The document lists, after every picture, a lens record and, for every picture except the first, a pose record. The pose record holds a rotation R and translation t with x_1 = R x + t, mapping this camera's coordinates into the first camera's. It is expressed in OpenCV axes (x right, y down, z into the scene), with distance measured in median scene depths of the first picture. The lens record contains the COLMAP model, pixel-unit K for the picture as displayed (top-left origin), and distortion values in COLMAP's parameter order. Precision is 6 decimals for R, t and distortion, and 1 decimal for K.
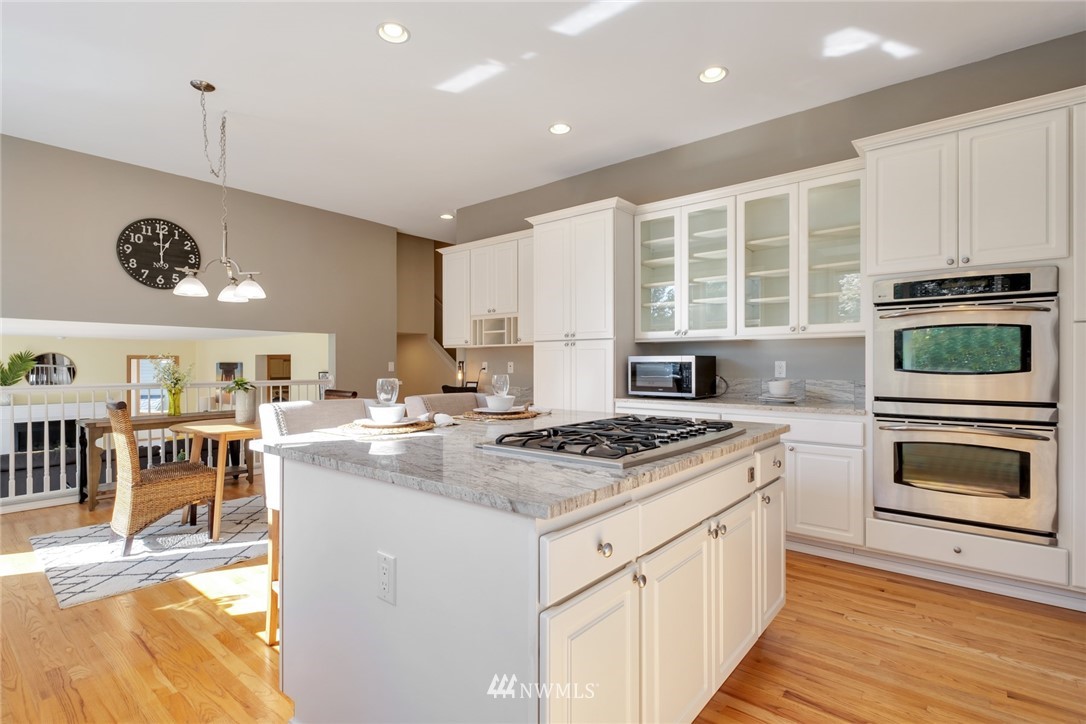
lens RADIAL K [[528.7, 0, 543.7], [0, 528.7, 365.5], [0, 0, 1]] dist [0.000421, 0.001135]
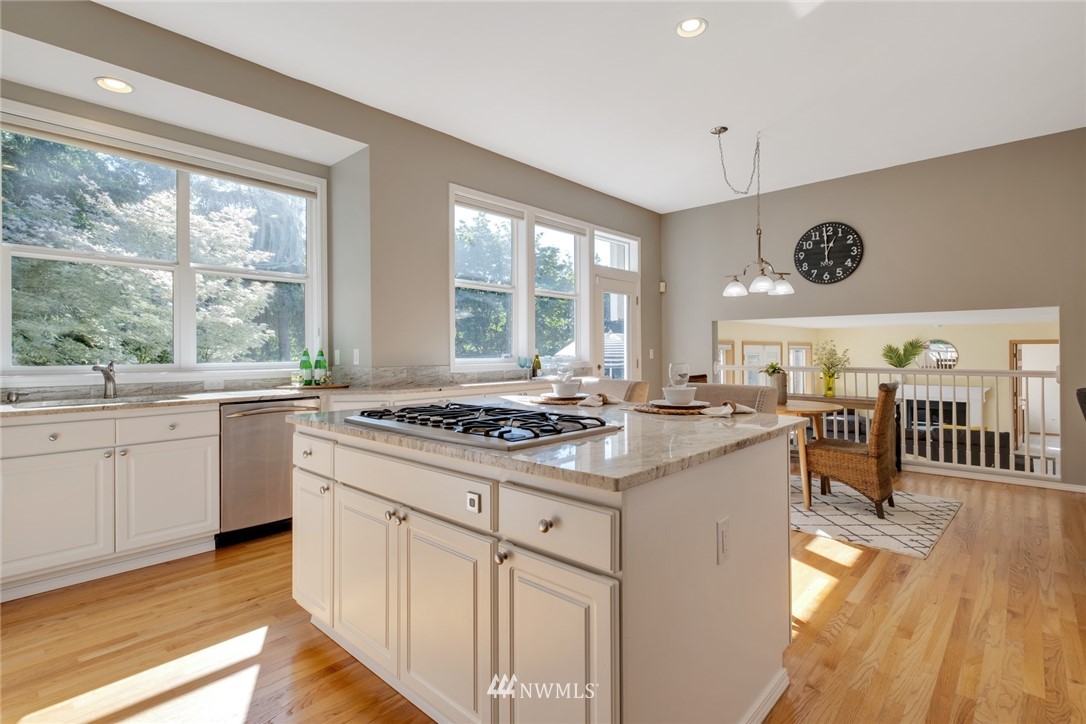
lens RADIAL K [[528.7, 0, 545.0], [0, 528.7, 353.3], [0, 0, 1]] dist [0.000421, 0.001135]
pose [[-0.052846, 0.002276, -0.998600, 0.444475], [0.002504, 0.999995, 0.002147, 0.000318], [0.998600, -0.002387, -0.052851, 0.455011]]
